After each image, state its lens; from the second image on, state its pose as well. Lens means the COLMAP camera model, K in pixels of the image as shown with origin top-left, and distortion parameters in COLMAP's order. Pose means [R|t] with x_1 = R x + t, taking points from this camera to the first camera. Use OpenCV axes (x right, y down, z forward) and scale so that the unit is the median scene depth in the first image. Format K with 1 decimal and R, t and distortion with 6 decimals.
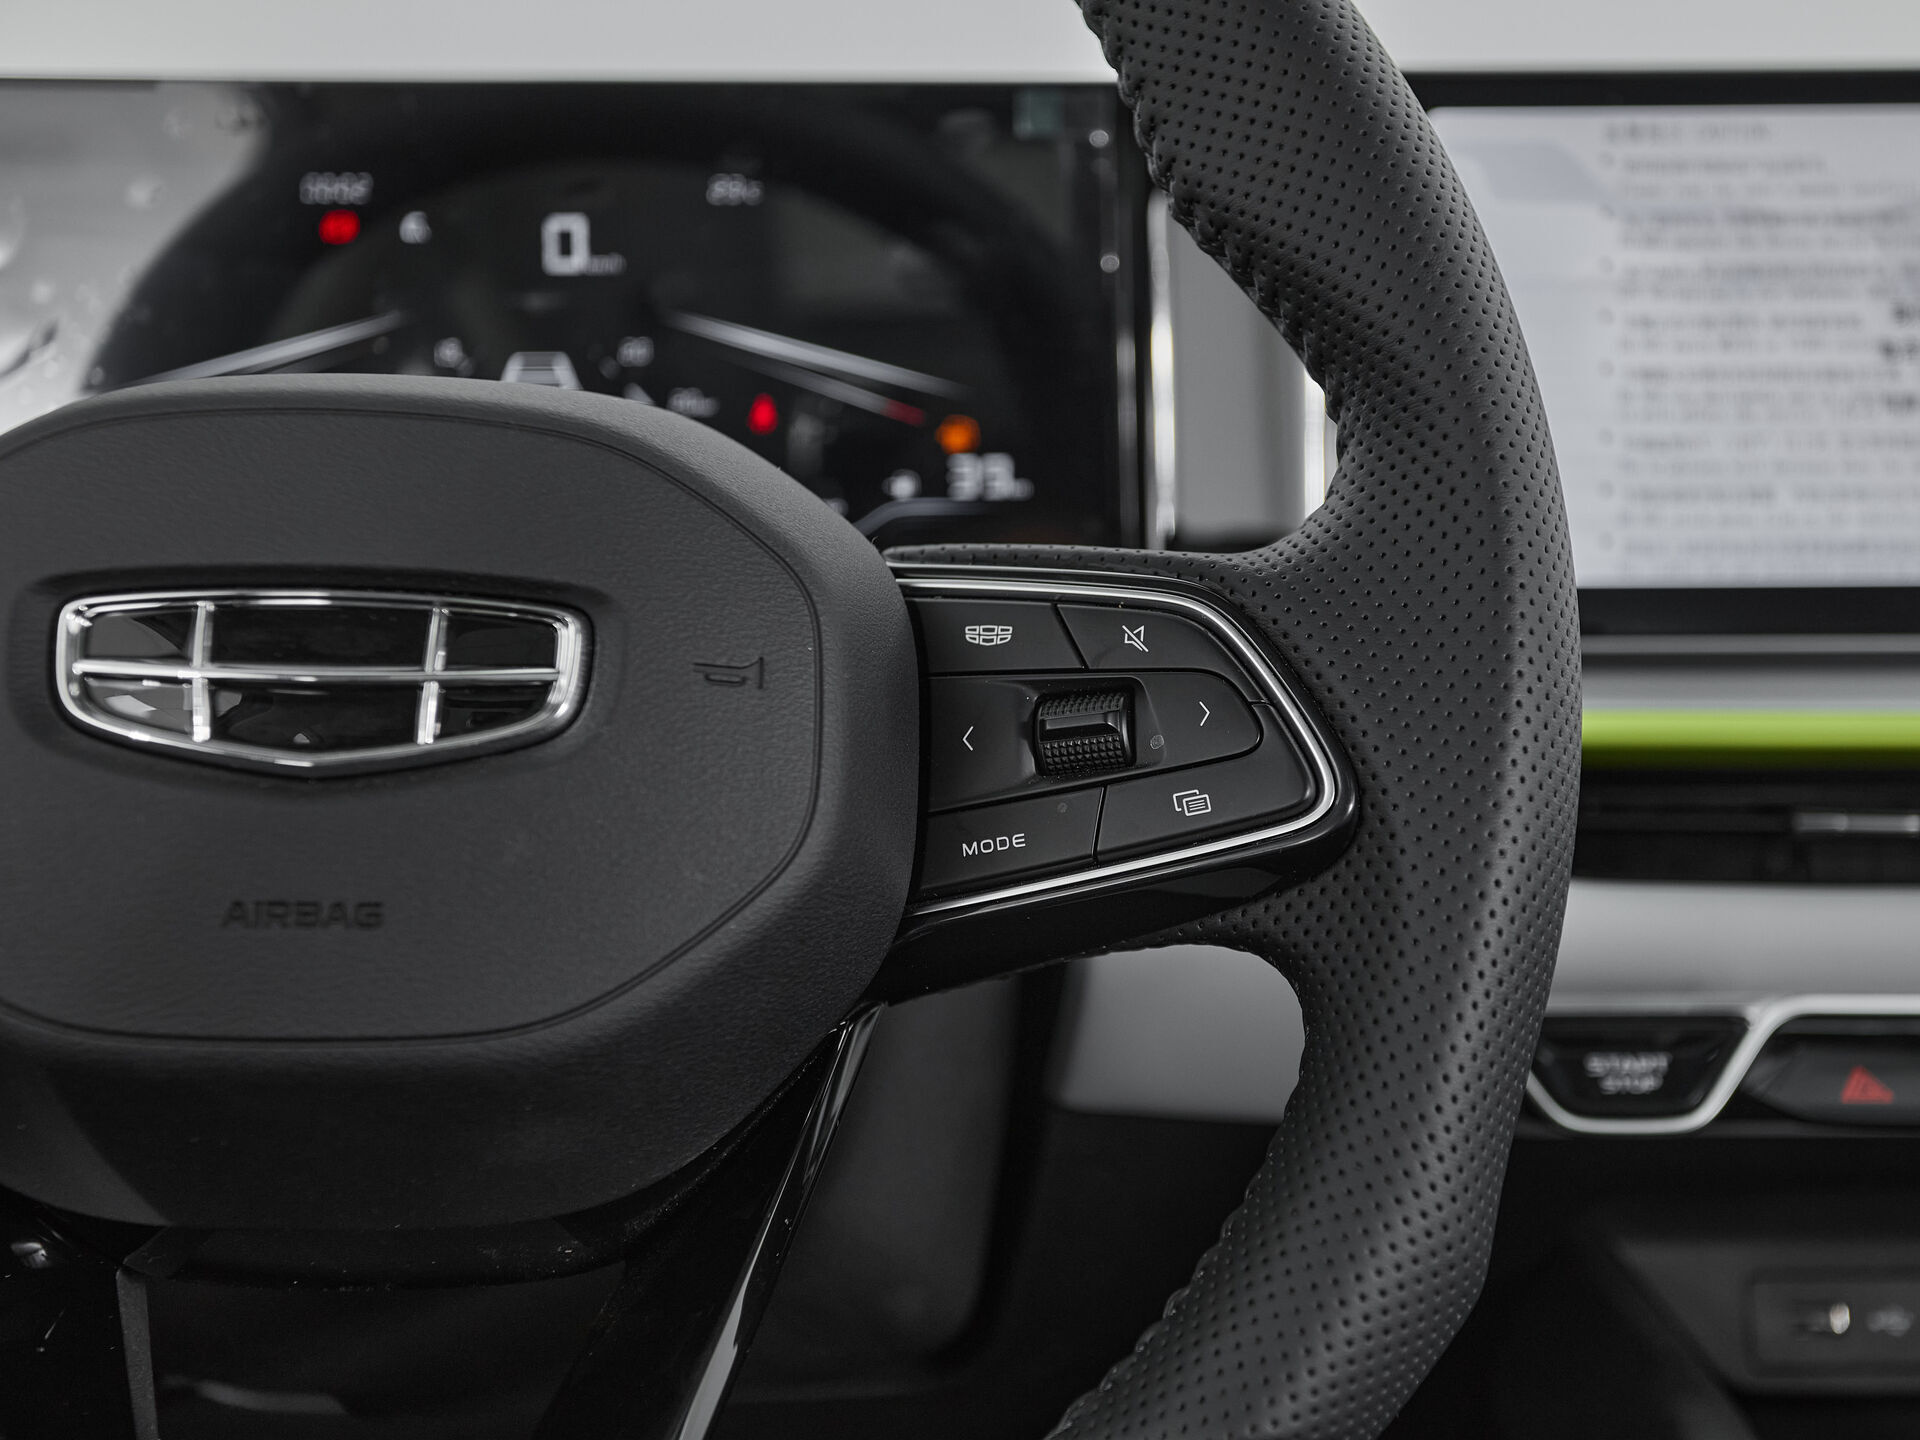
lens RADIAL K [[2371.7, 0, 1087.3], [0, 2371.7, 724.1], [0, 0, 1]] dist [-0.005381, 0.187190]
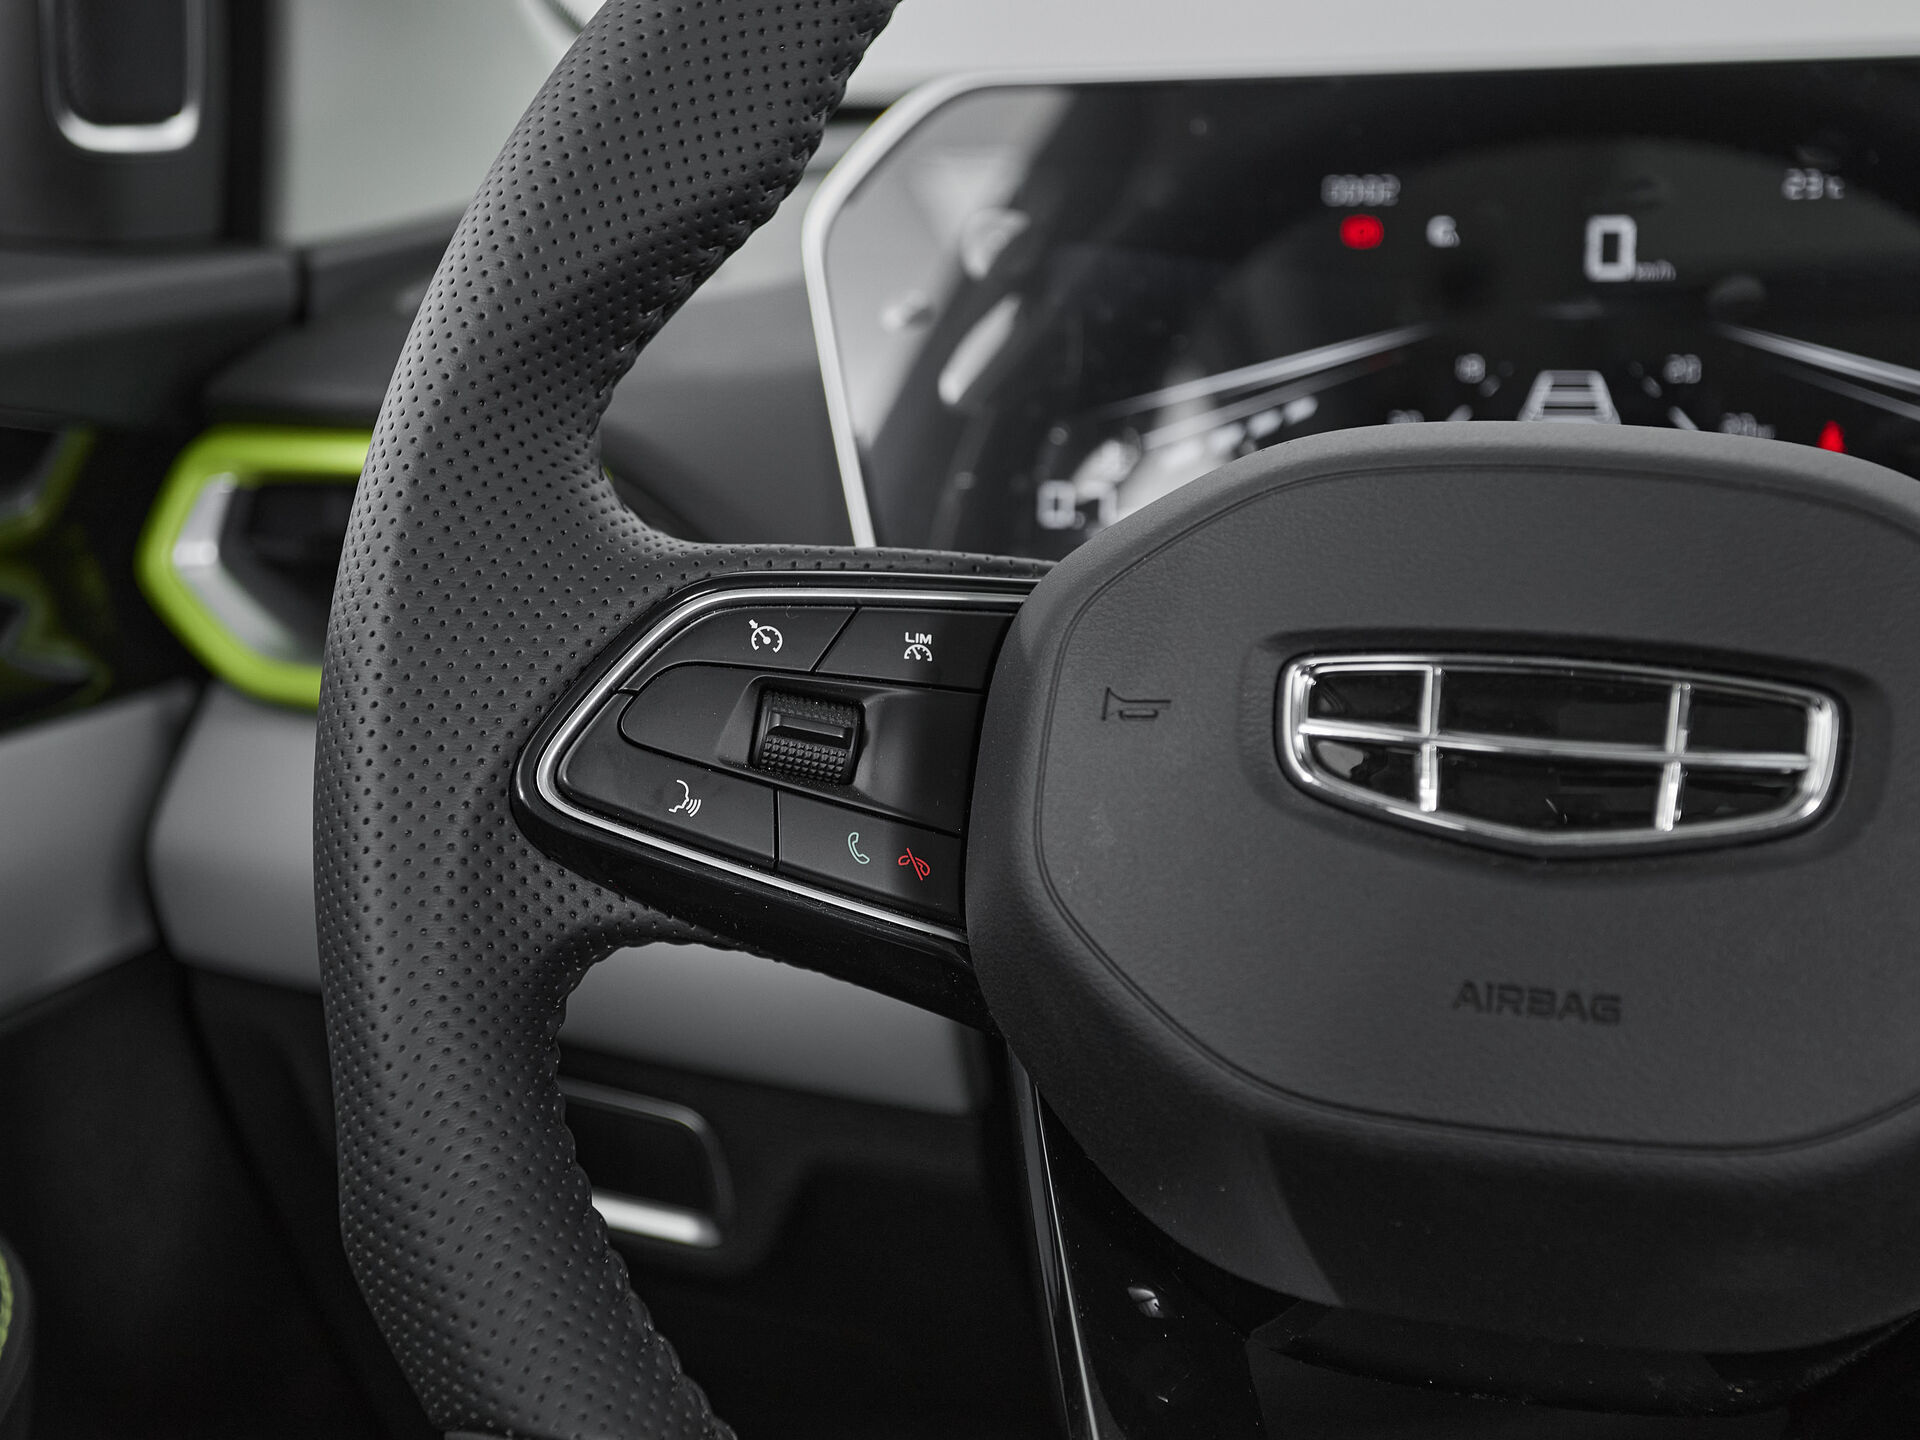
lens RADIAL K [[2810.9, 0, 885.7], [0, 2810.9, 710.5], [0, 0, 1]] dist [0.022807, 0.012003]
pose [[0.942804, 0.054000, -0.328945, -0.186083], [-0.058133, 0.998305, -0.002736, -0.015896], [0.328240, 0.021702, 0.944345, -0.132921]]
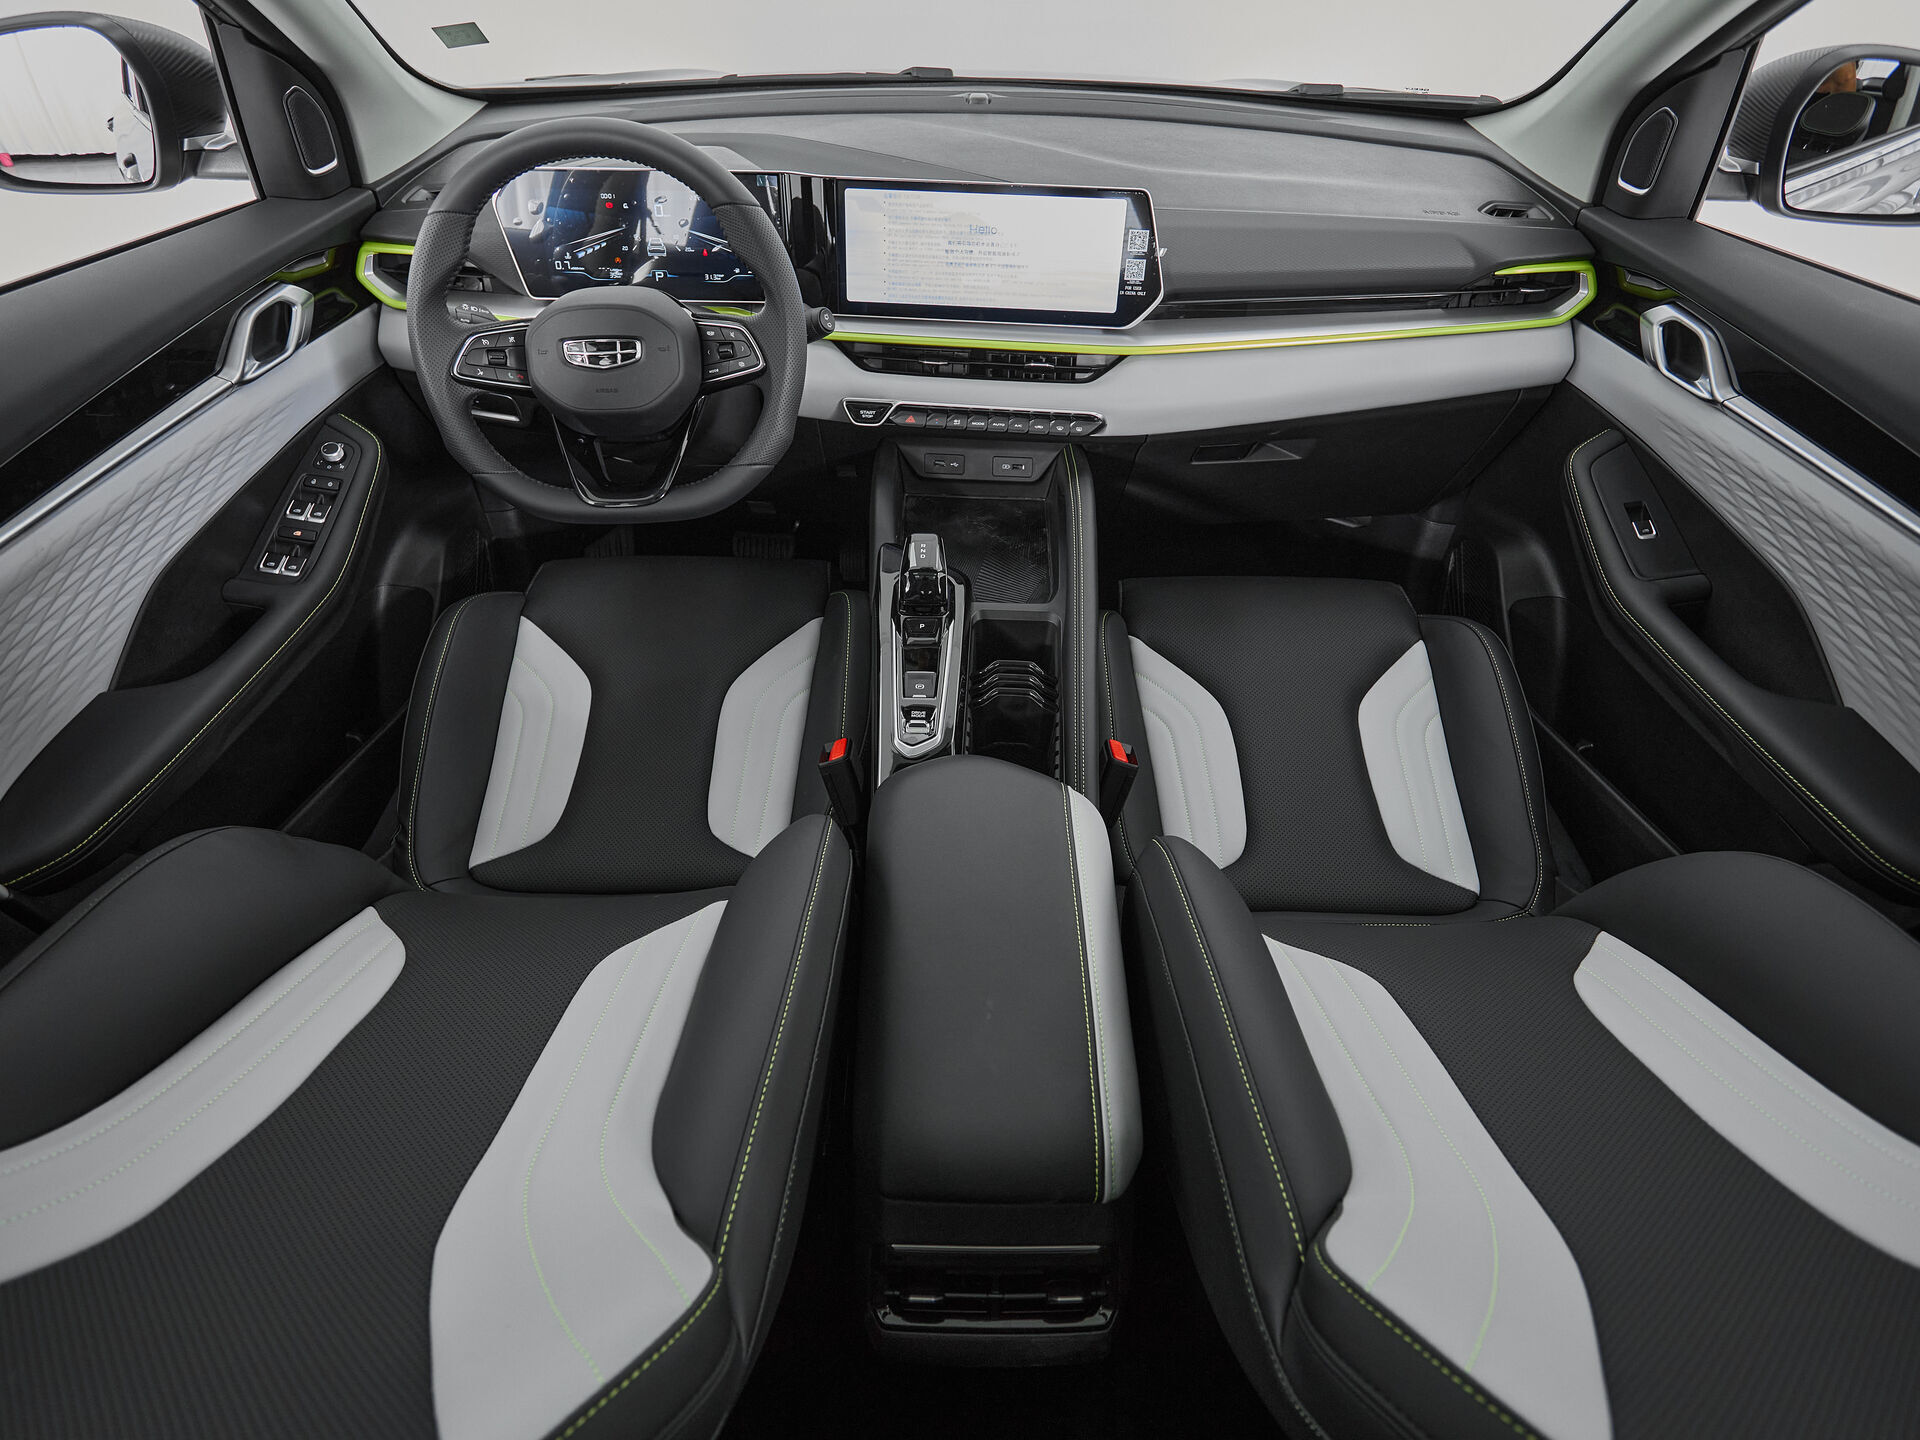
lens RADIAL K [[1016.2, 0, 958.5], [0, 1016.2, 709.7], [0, 0, 1]] dist [-0.000781, 0.000226]
pose [[0.995715, 0.073848, -0.055668, 0.824621], [-0.038190, 0.876574, 0.479749, -0.499246], [0.084226, -0.475567, 0.875638, -1.719423]]
